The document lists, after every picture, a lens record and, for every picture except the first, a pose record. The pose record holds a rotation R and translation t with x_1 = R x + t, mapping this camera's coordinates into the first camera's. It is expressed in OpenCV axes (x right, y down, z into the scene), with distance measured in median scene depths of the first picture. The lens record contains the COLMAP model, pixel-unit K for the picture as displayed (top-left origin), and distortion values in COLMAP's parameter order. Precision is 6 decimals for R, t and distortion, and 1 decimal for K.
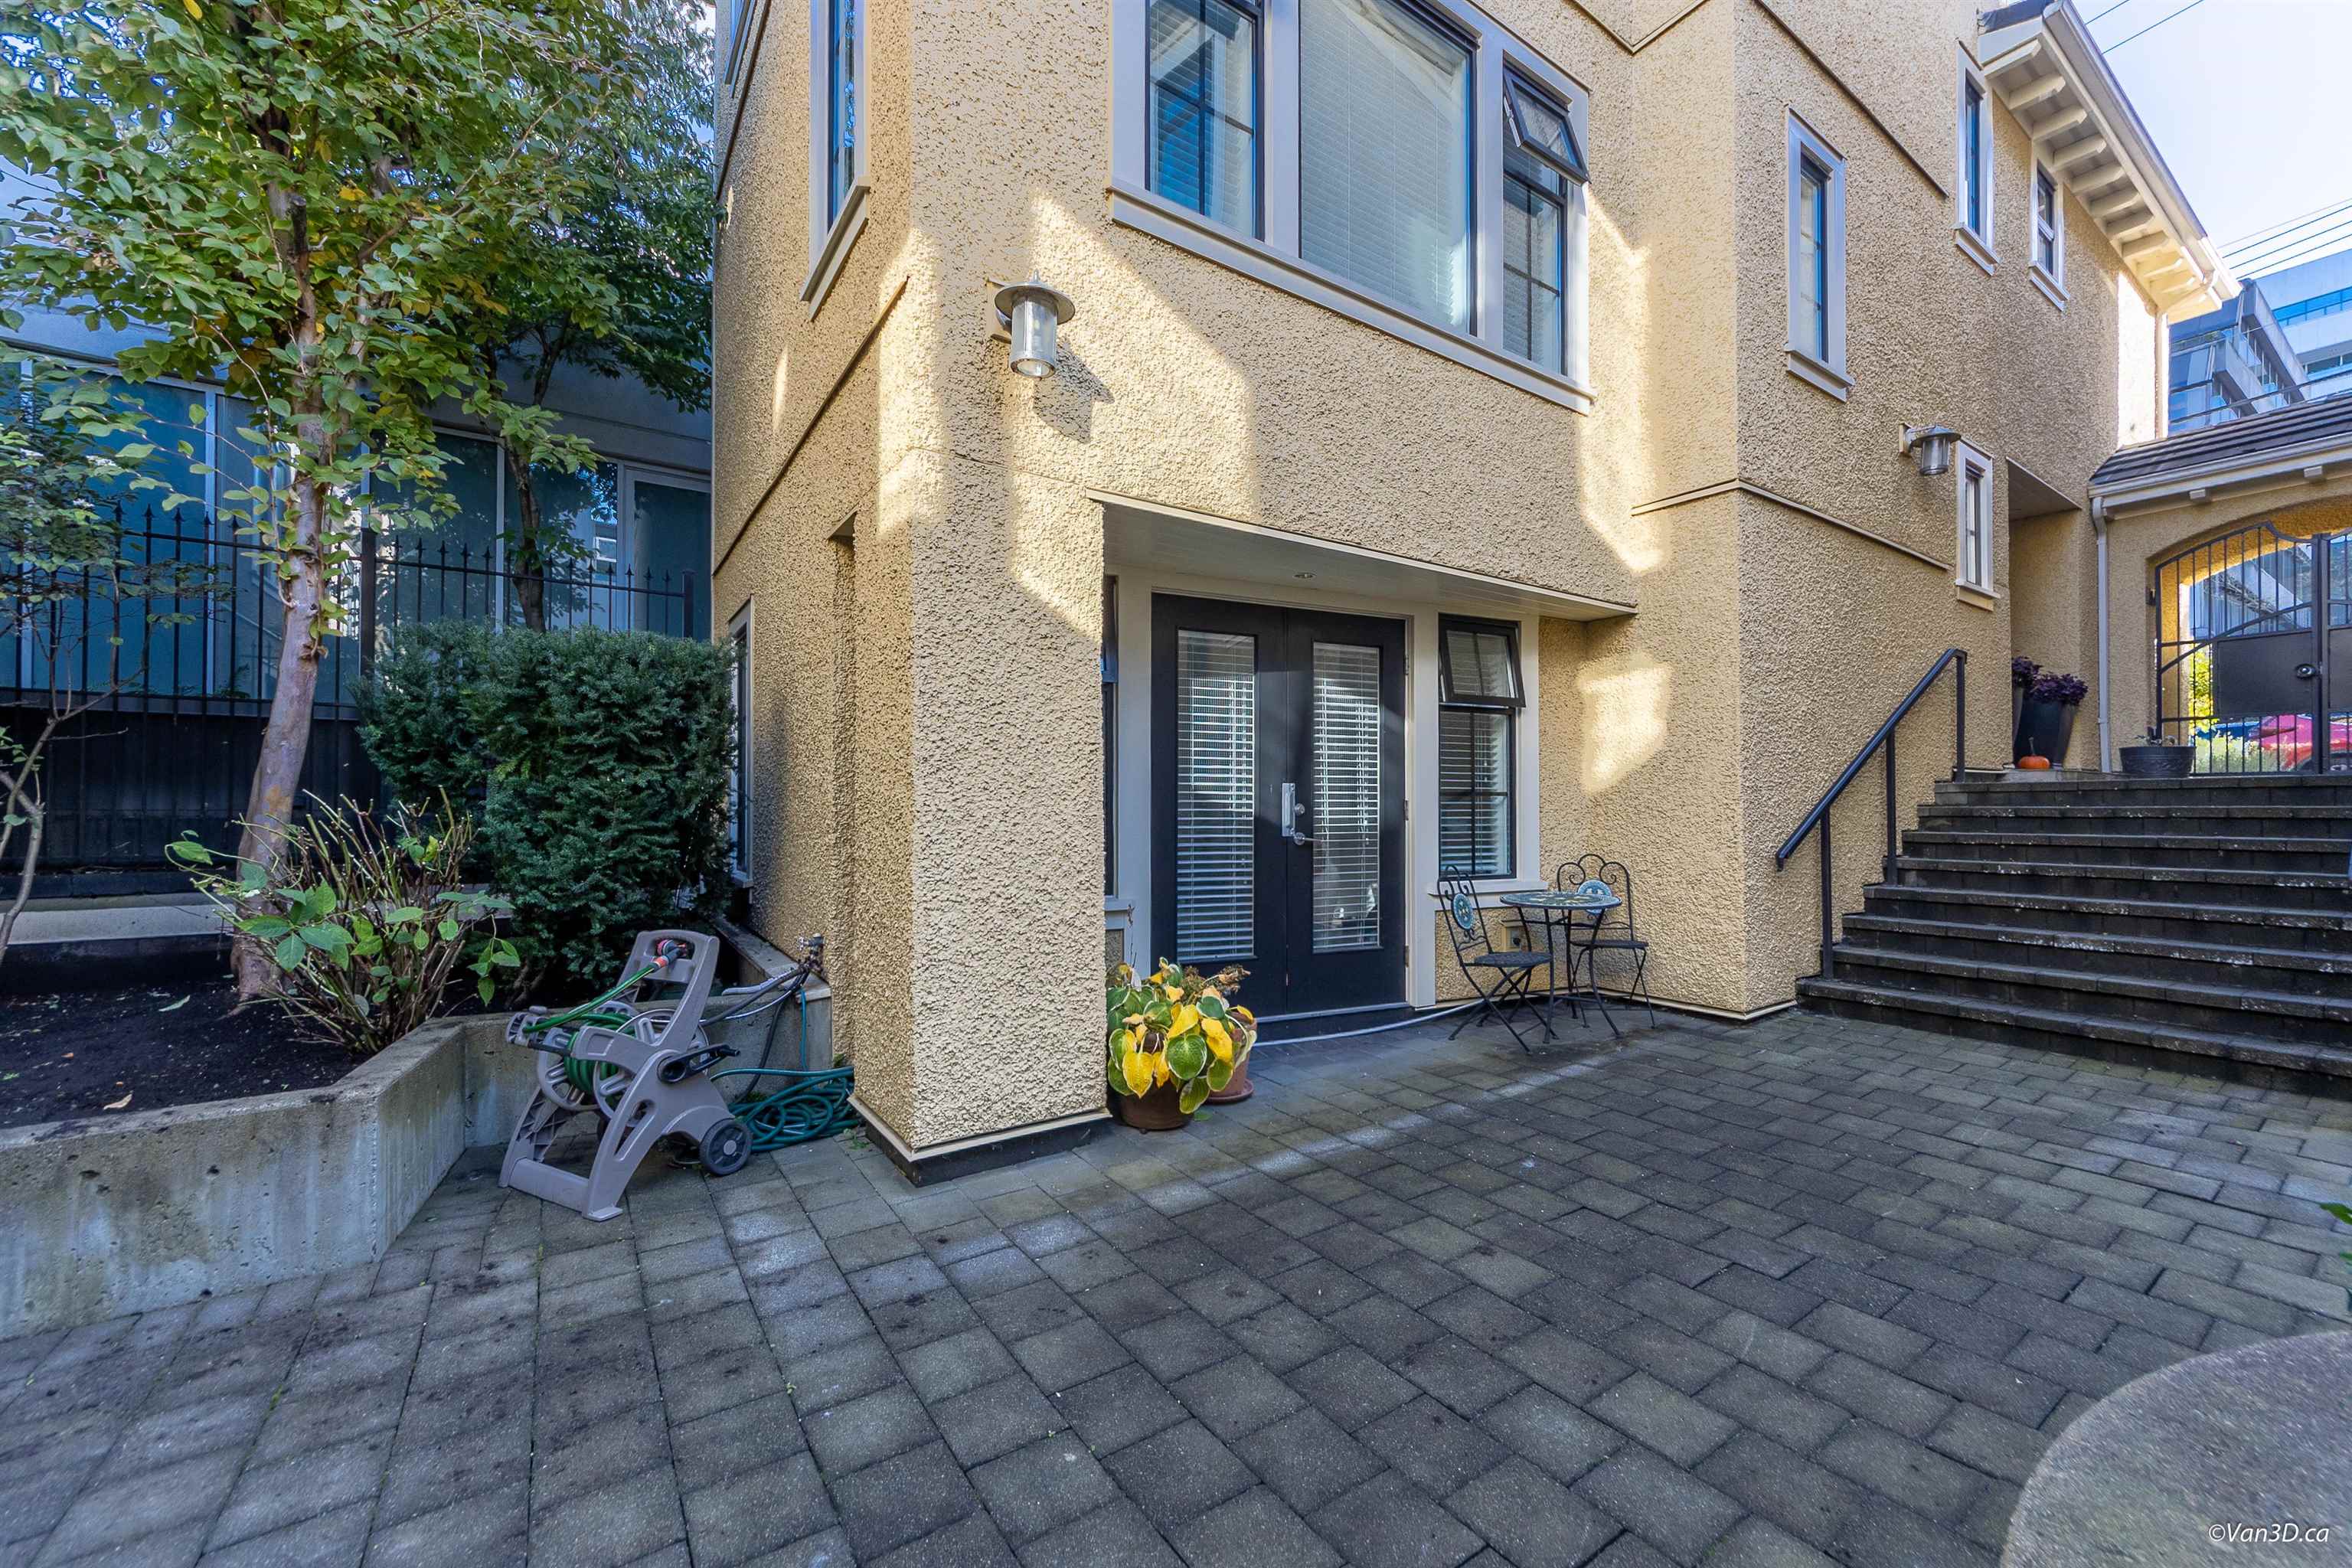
lens RADIAL K [[921.9, 0, 1173.9], [0, 921.9, 796.7], [0, 0, 1]] dist [-0.002858, -0.000412]
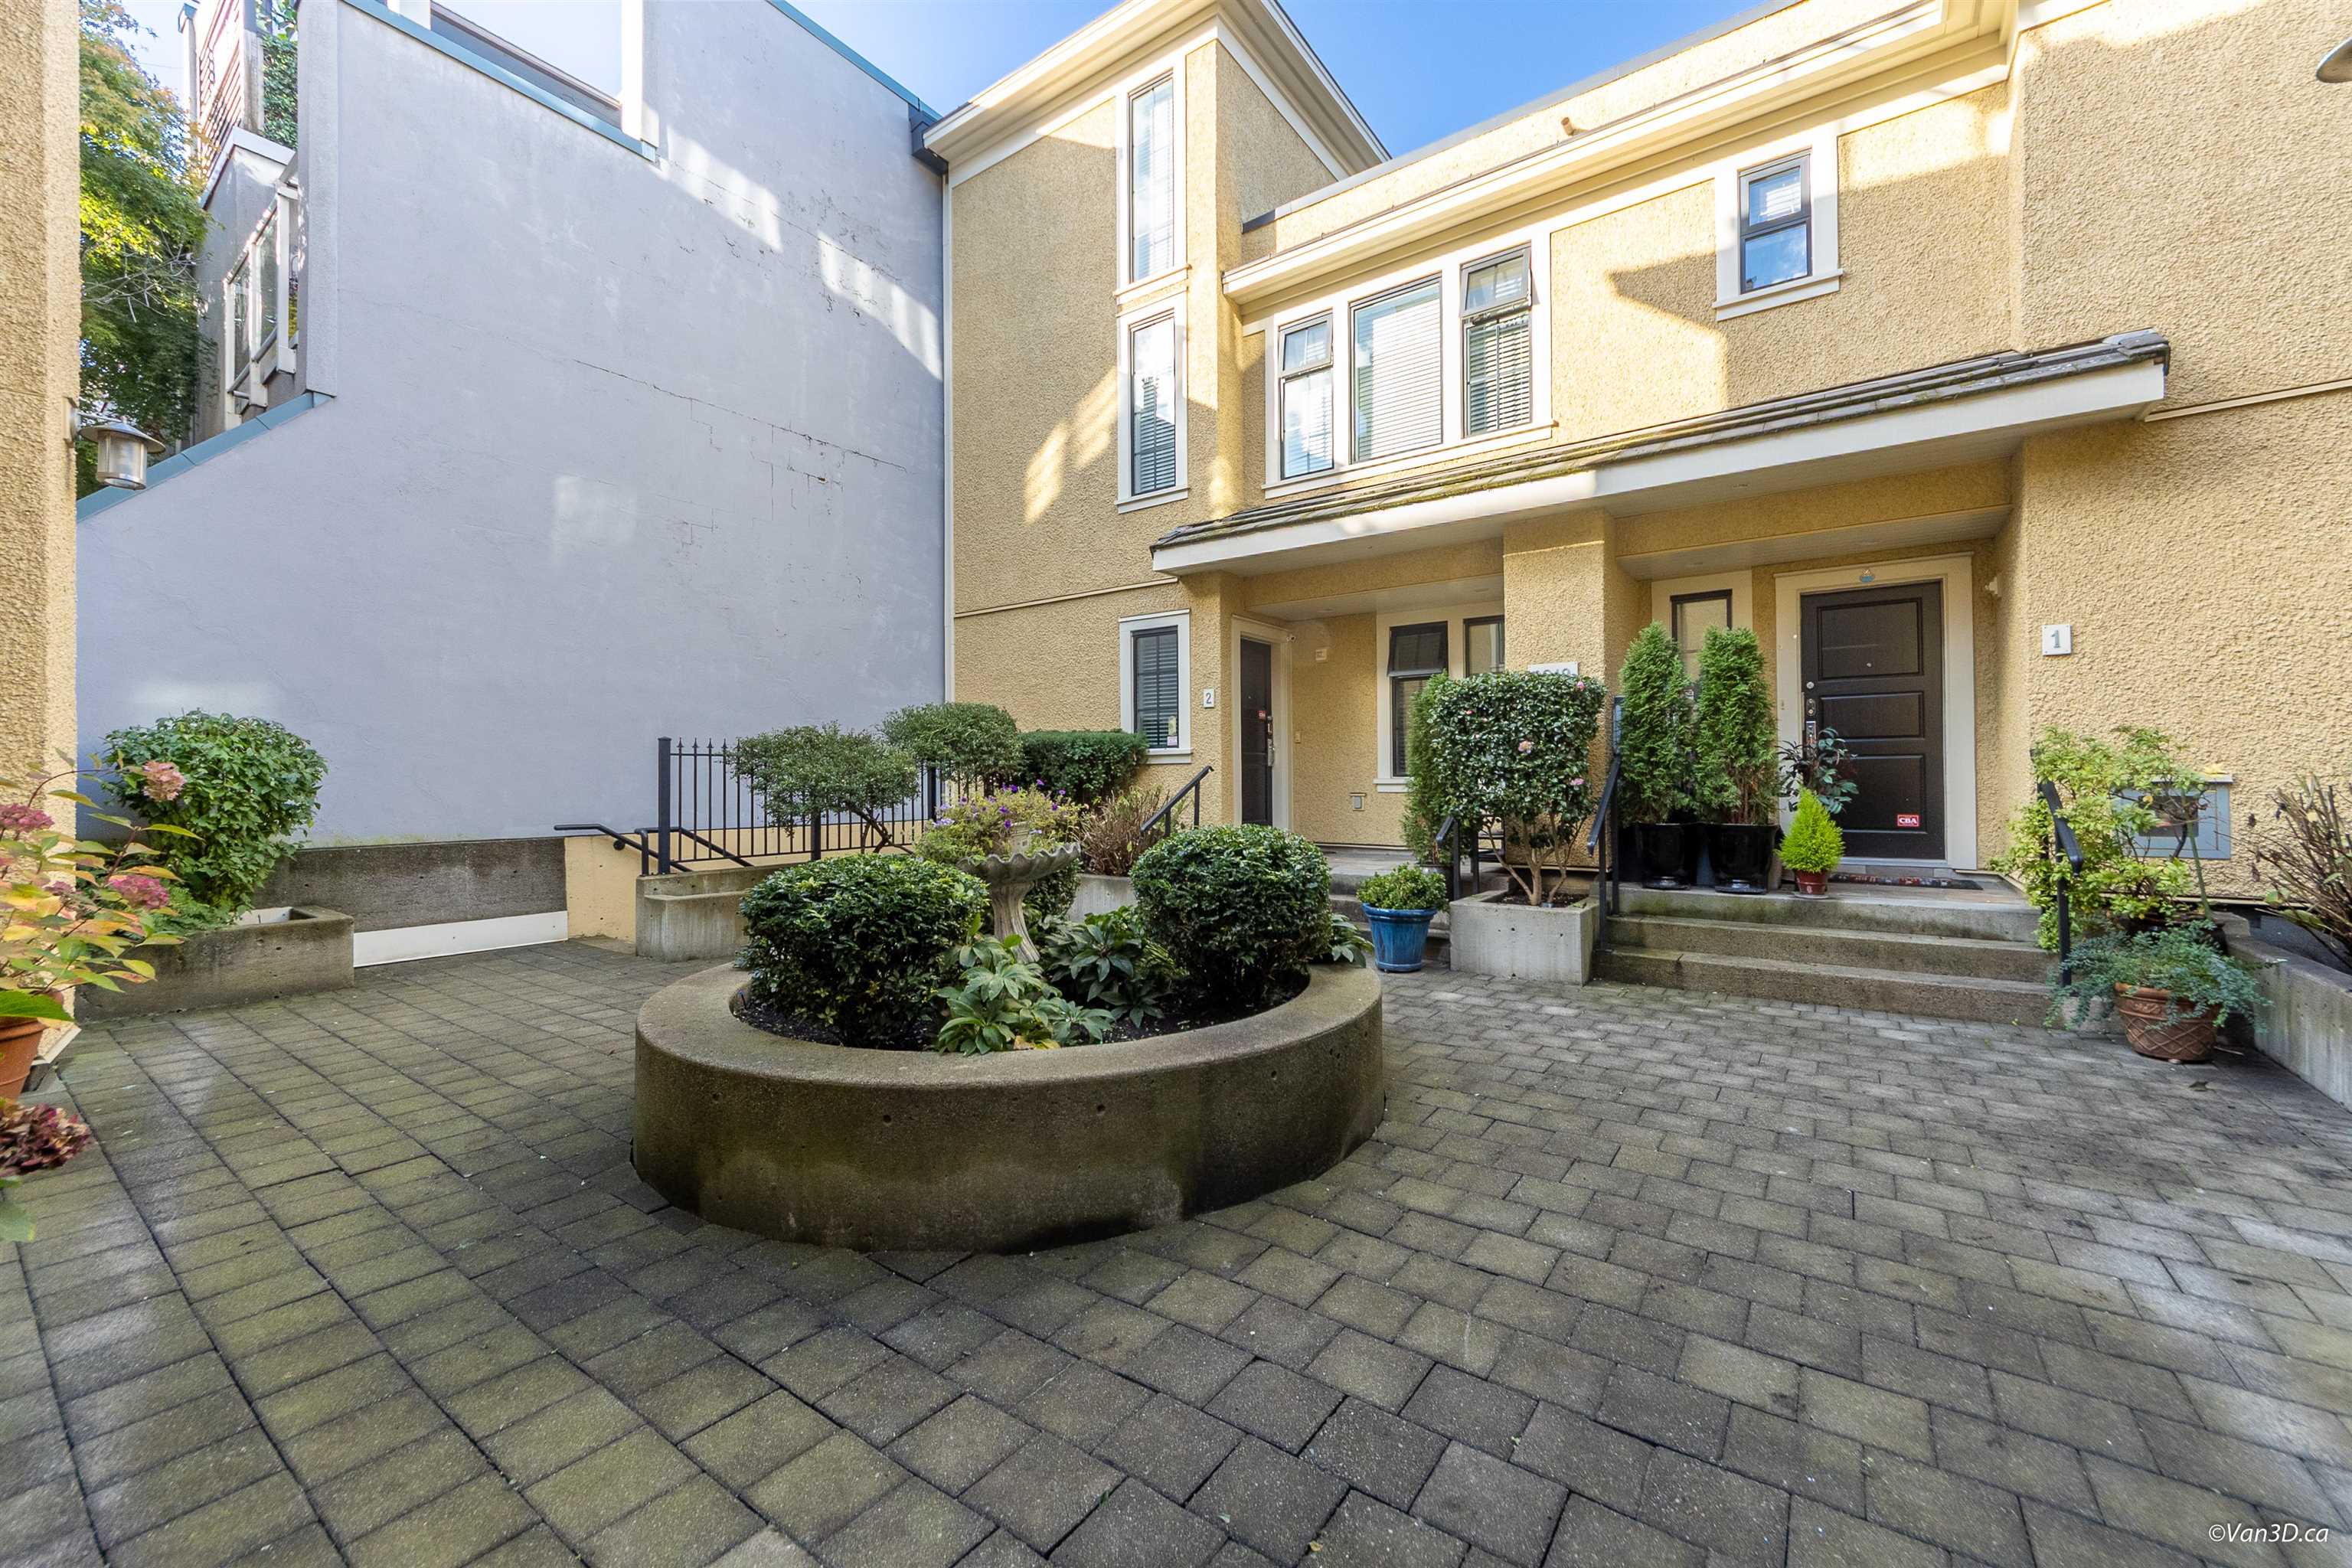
lens RADIAL K [[921.9, 0, 1182.3], [0, 921.9, 782.9], [0, 0, 1]] dist [-0.002858, -0.000412]
pose [[-0.938839, 0.006403, -0.344296, 1.263716], [0.011571, 0.999849, -0.012957, -0.002067], [0.344161, -0.016149, -0.938772, 1.850502]]
